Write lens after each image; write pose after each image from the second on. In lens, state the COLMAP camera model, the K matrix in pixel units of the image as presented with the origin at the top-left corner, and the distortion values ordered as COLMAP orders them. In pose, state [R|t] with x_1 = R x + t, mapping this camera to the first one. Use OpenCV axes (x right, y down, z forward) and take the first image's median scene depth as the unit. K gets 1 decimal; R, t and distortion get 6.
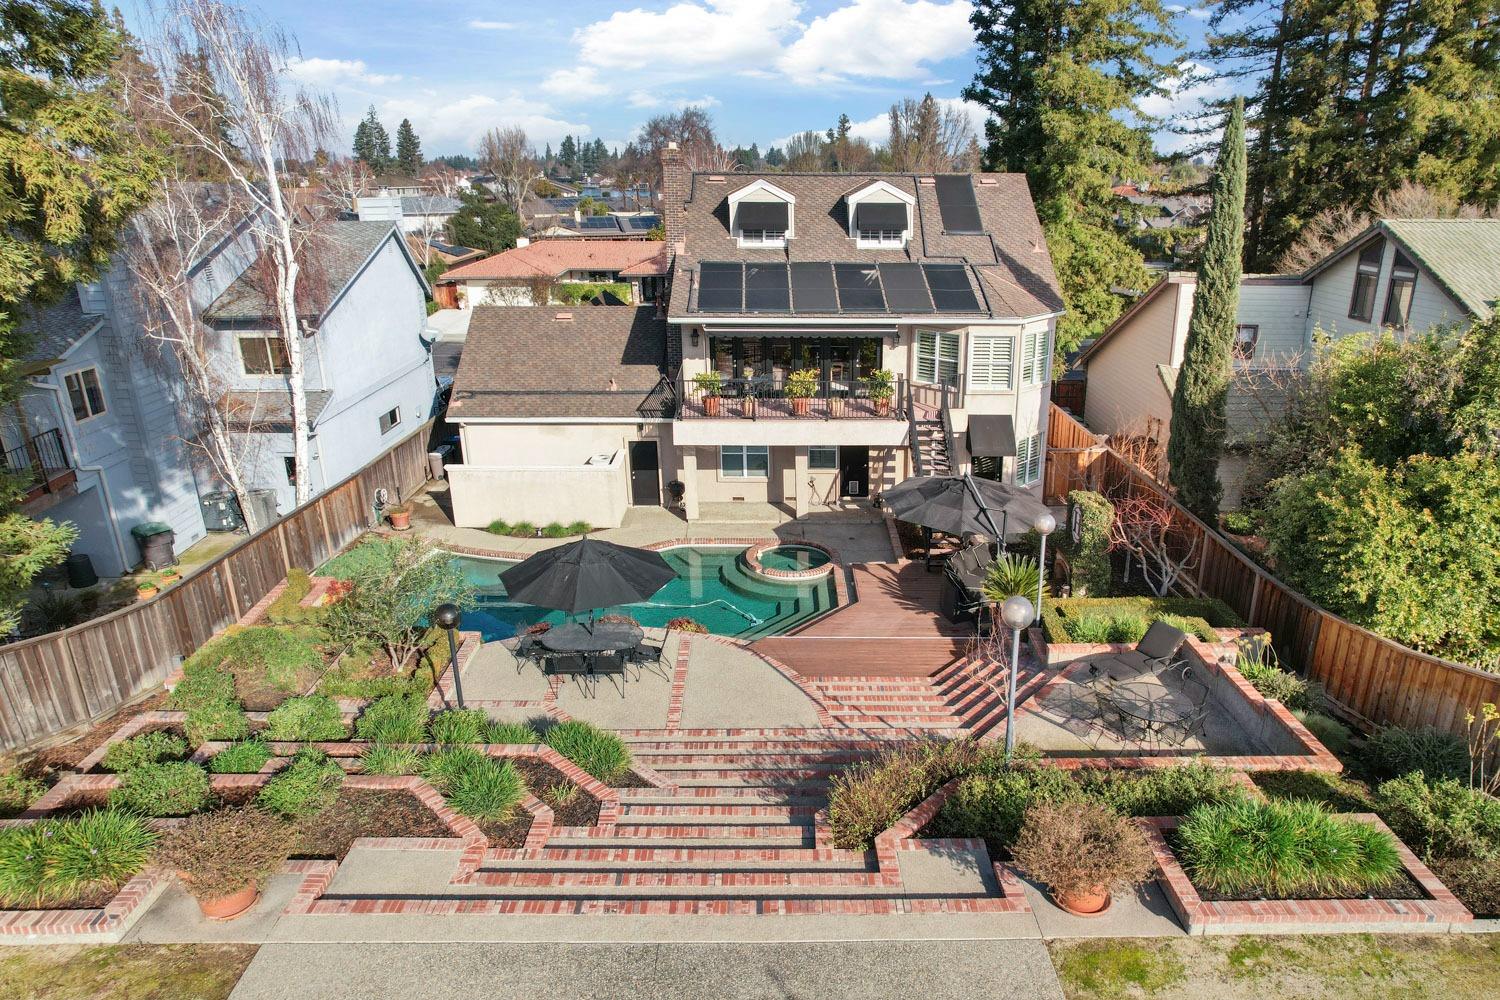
lens RADIAL K [[962.4, 0, 744.7], [0, 962.4, 557.3], [0, 0, 1]] dist [-0.070604, 0.052853]
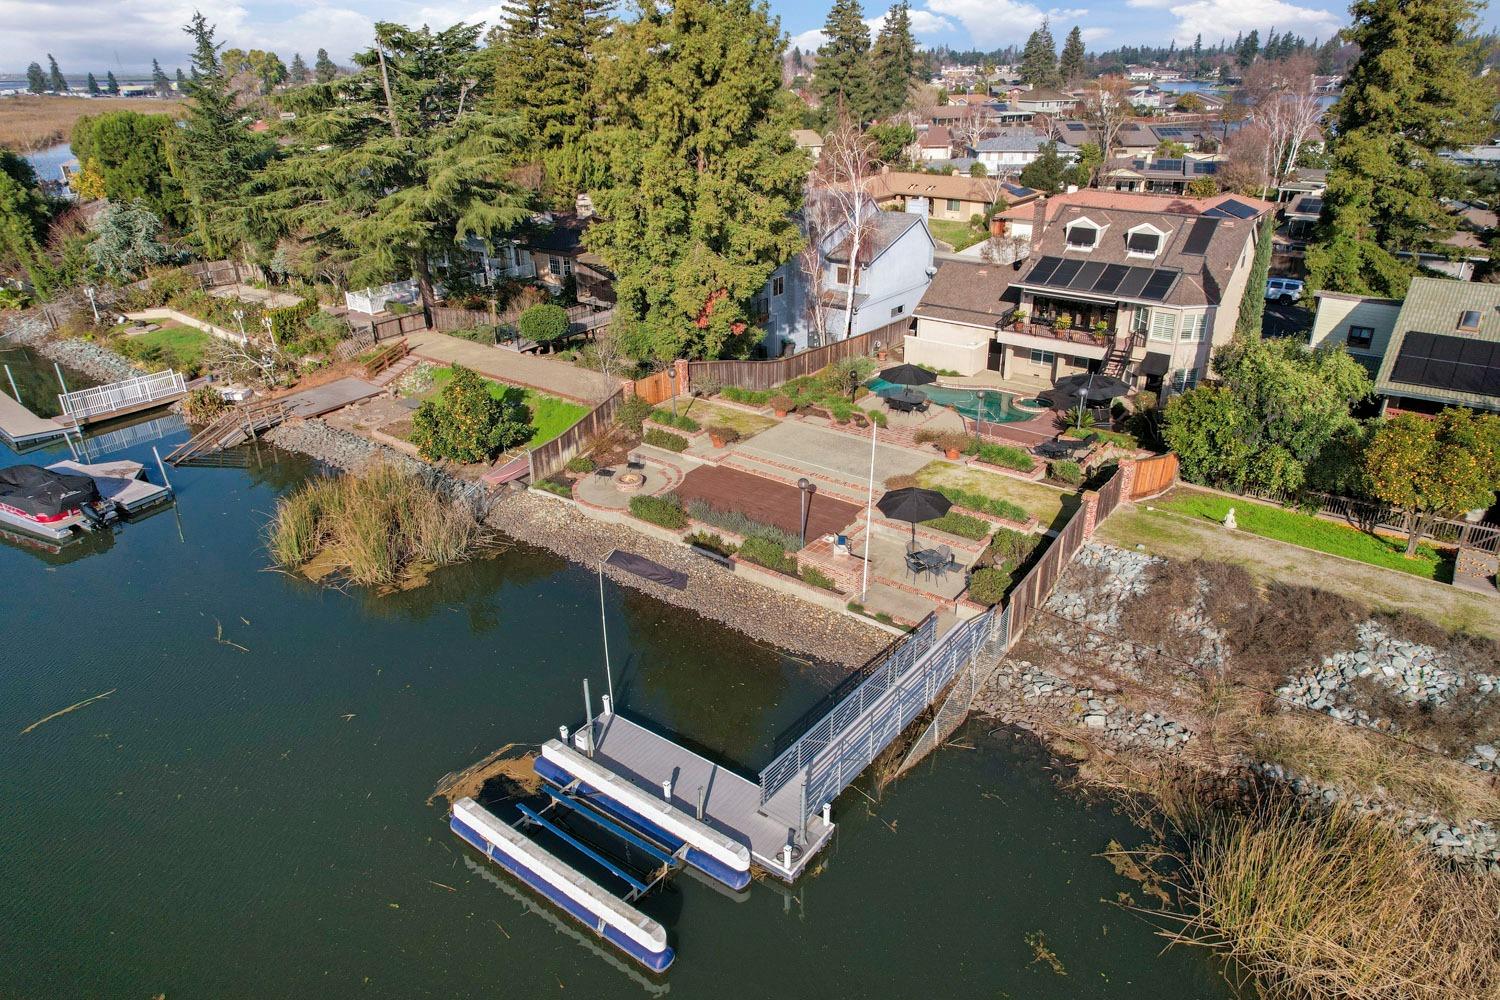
lens RADIAL K [[962.4, 0, 744.7], [0, 962.4, 557.3], [0, 0, 1]] dist [-0.070604, 0.052853]
pose [[0.799248, 0.274579, -0.534611, 0.742876], [-0.212255, 0.961172, 0.176341, 0.090654], [0.562273, -0.027466, 0.826496, -1.104694]]
